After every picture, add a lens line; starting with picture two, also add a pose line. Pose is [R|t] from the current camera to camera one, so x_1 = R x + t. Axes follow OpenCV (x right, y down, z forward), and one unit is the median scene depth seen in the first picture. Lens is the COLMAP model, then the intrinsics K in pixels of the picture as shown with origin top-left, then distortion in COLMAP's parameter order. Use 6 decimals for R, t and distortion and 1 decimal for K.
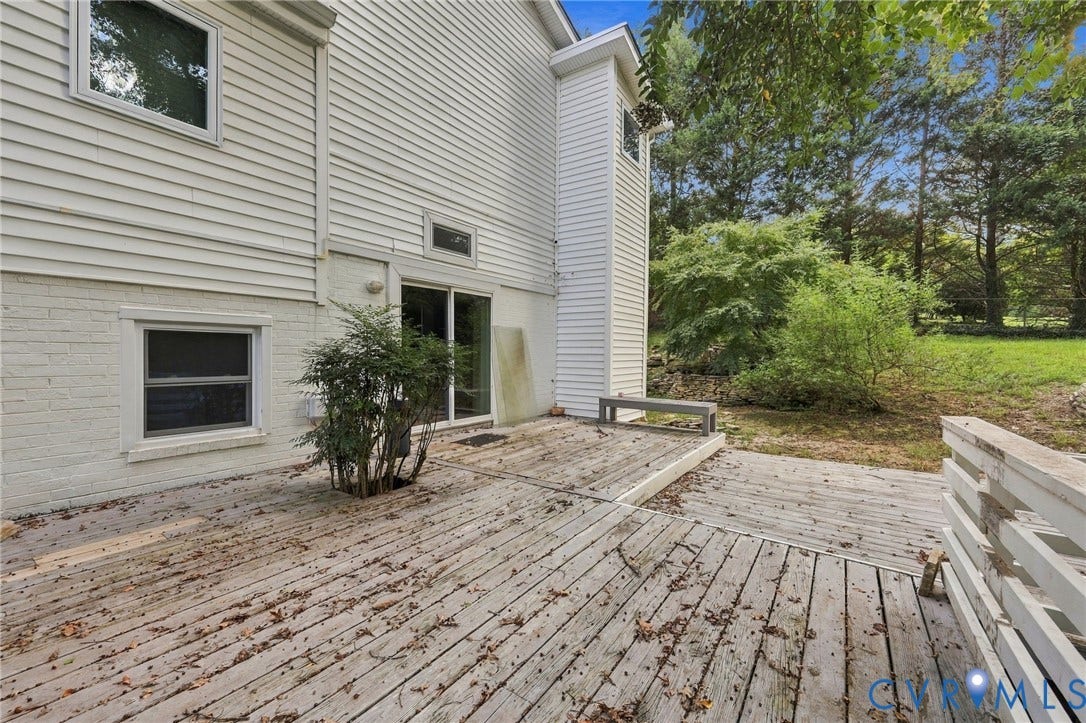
lens RADIAL K [[448.9, 0, 535.8], [0, 448.9, 359.0], [0, 0, 1]] dist [0.009280, 0.000146]
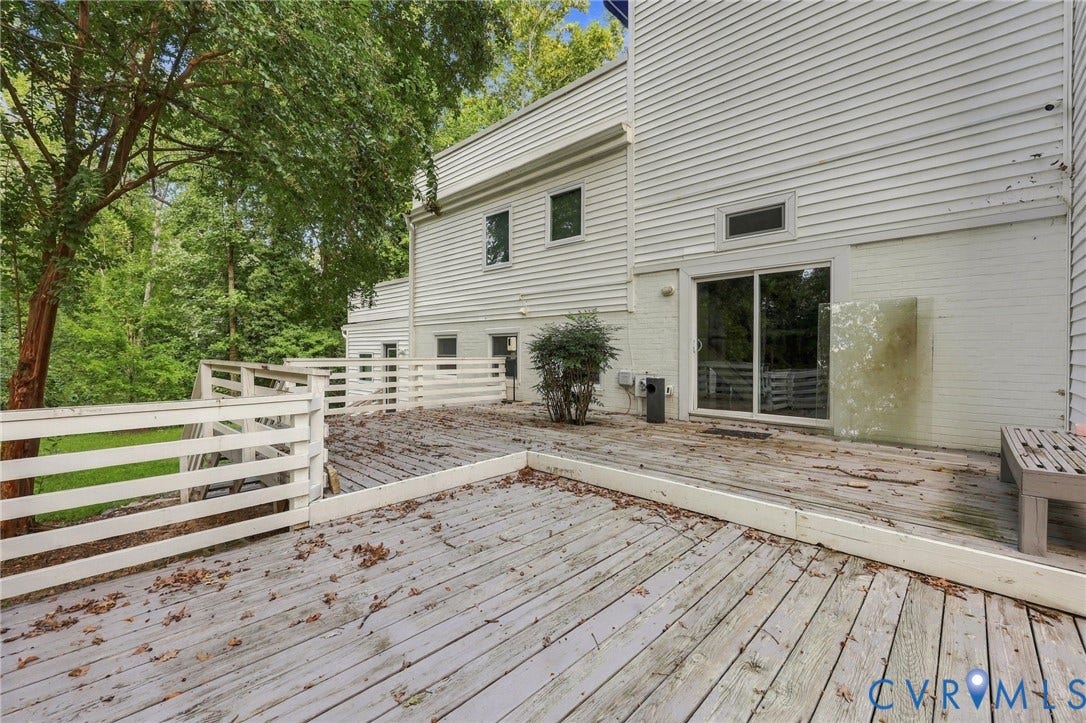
lens RADIAL K [[448.9, 0, 534.4], [0, 448.9, 359.2], [0, 0, 1]] dist [0.009280, 0.000146]
pose [[-0.148598, 0.003582, -0.988891, 0.909973], [-0.017012, 0.999836, 0.006178, 0.030035], [0.988751, 0.017741, -0.148513, 0.769275]]
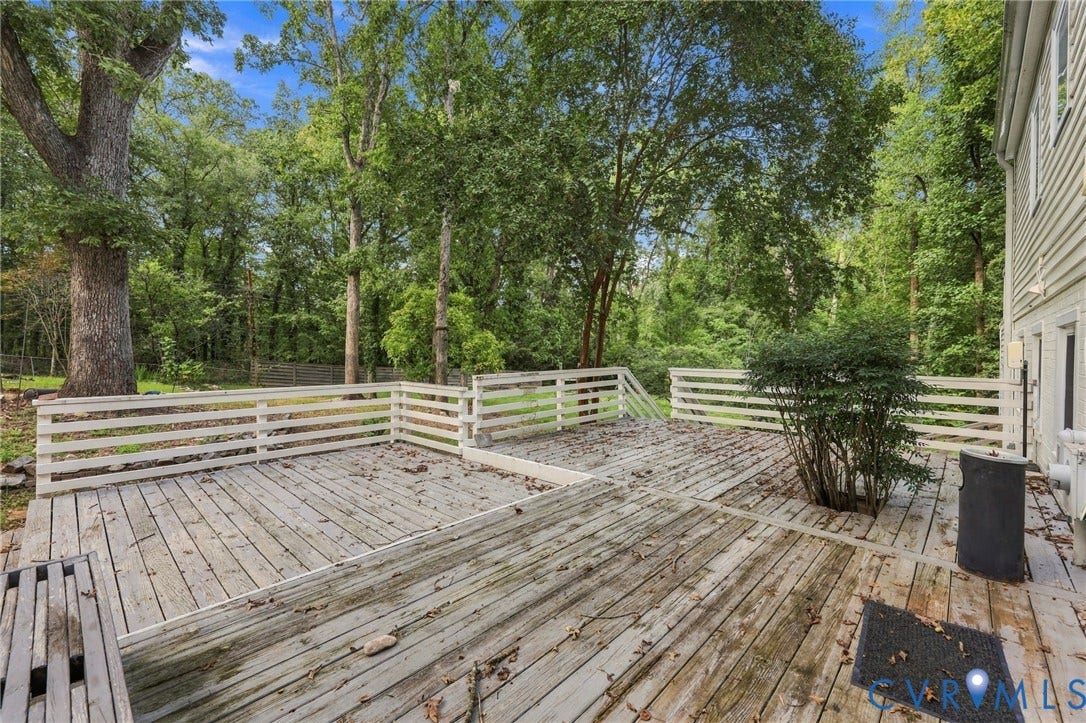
lens RADIAL K [[448.9, 0, 542.8], [0, 448.9, 355.9], [0, 0, 1]] dist [0.009280, 0.000146]
pose [[-0.989808, -0.012909, 0.141822, 0.092177], [-0.009748, 0.999689, 0.022964, -0.021135], [-0.142075, 0.021347, -0.989626, 1.408532]]
